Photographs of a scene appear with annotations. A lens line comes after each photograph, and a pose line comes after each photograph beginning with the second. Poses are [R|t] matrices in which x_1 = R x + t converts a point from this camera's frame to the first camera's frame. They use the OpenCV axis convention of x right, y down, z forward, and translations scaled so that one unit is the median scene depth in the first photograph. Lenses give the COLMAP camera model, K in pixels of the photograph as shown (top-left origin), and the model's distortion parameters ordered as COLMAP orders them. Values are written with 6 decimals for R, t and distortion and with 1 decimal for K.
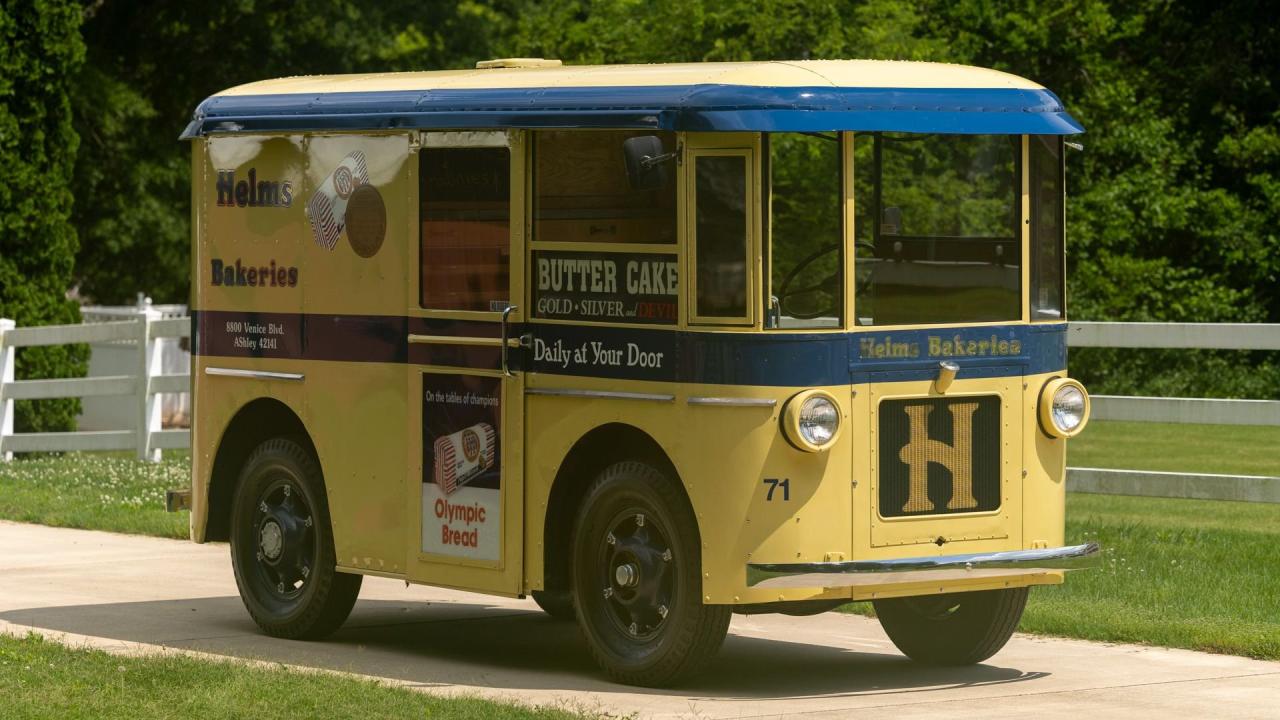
lens RADIAL K [[5207.4, 0, 640.0], [0, 5207.4, 360.0], [0, 0, 1]] dist [0.232597, -2.522842]
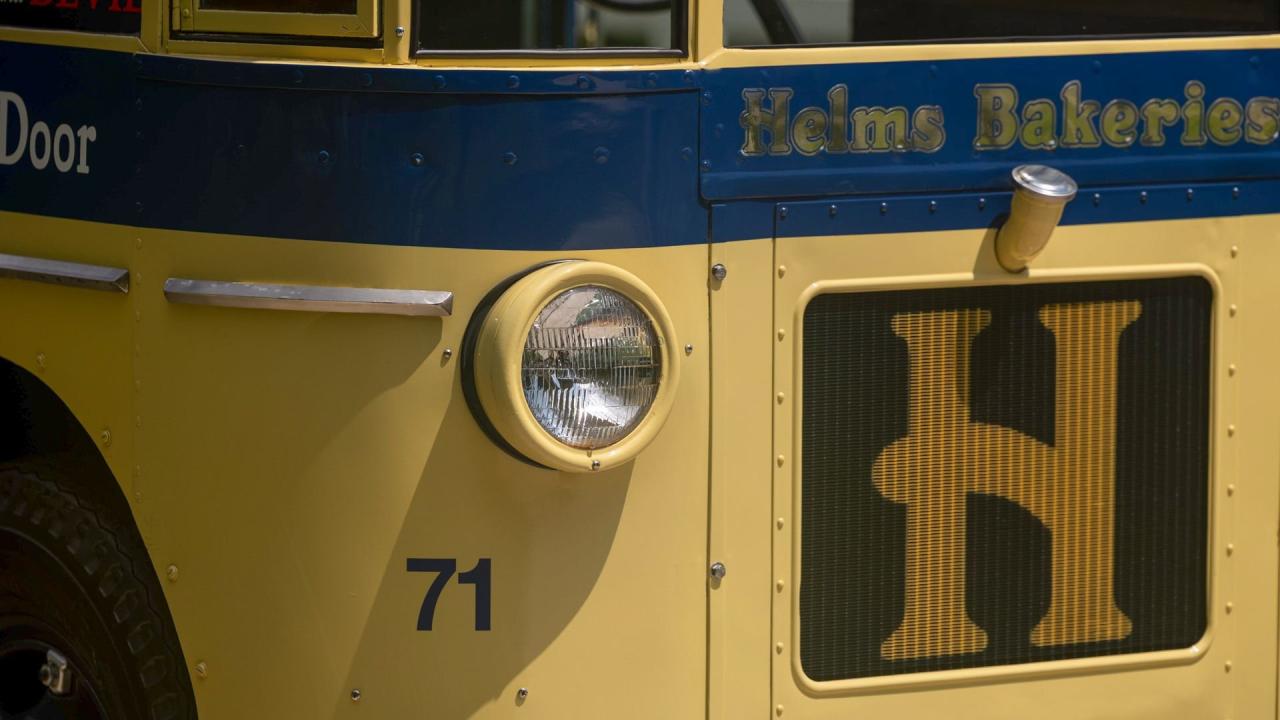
lens RADIAL K [[6726.3, 0, 640.0], [0, 6726.3, 360.0], [0, 0, 1]] dist [0.283355, -5.260964]
pose [[0.999541, 0.014771, -0.026456, 0.025552], [-0.013460, 0.998704, 0.049082, -0.004101], [0.027147, -0.048703, 0.998444, 0.334433]]
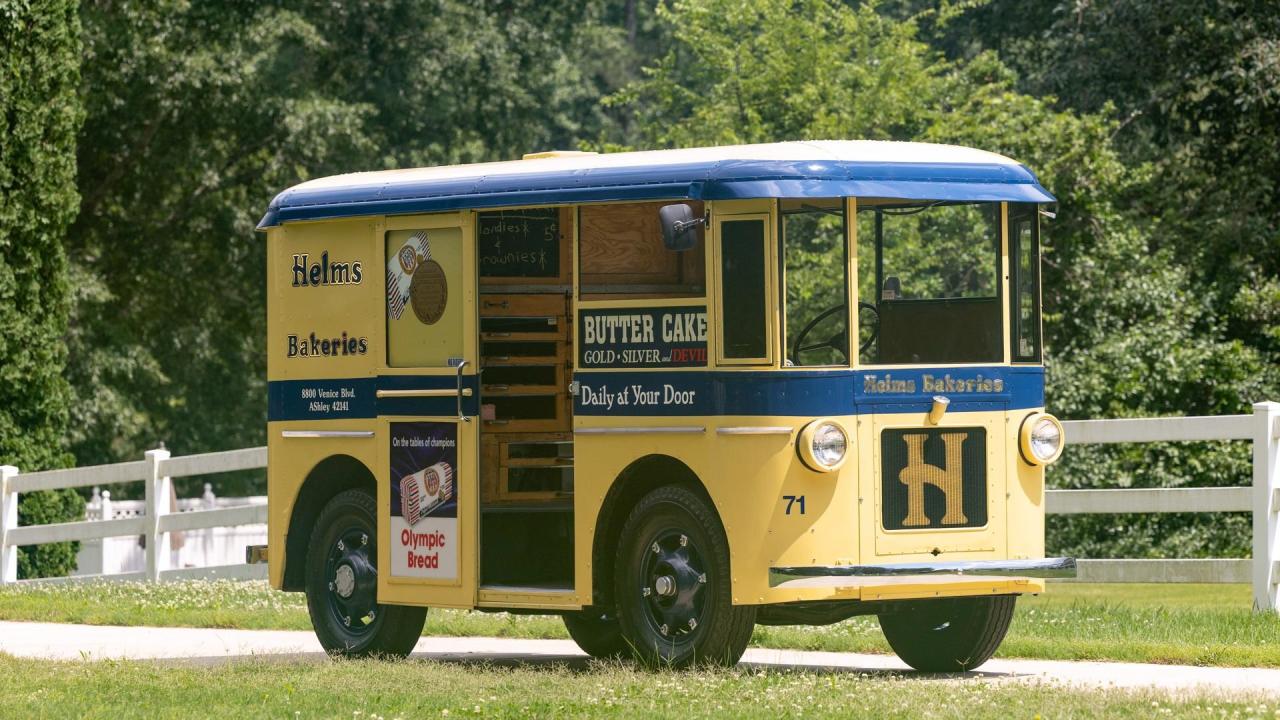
lens RADIAL K [[6726.3, 0, 640.0], [0, 6726.3, 360.0], [0, 0, 1]] dist [0.283355, -5.260964]
pose [[0.999895, -0.011586, 0.008684, -0.011445], [0.012015, 0.998620, -0.051120, 0.037540], [-0.008080, 0.051219, 0.998655, -0.275572]]
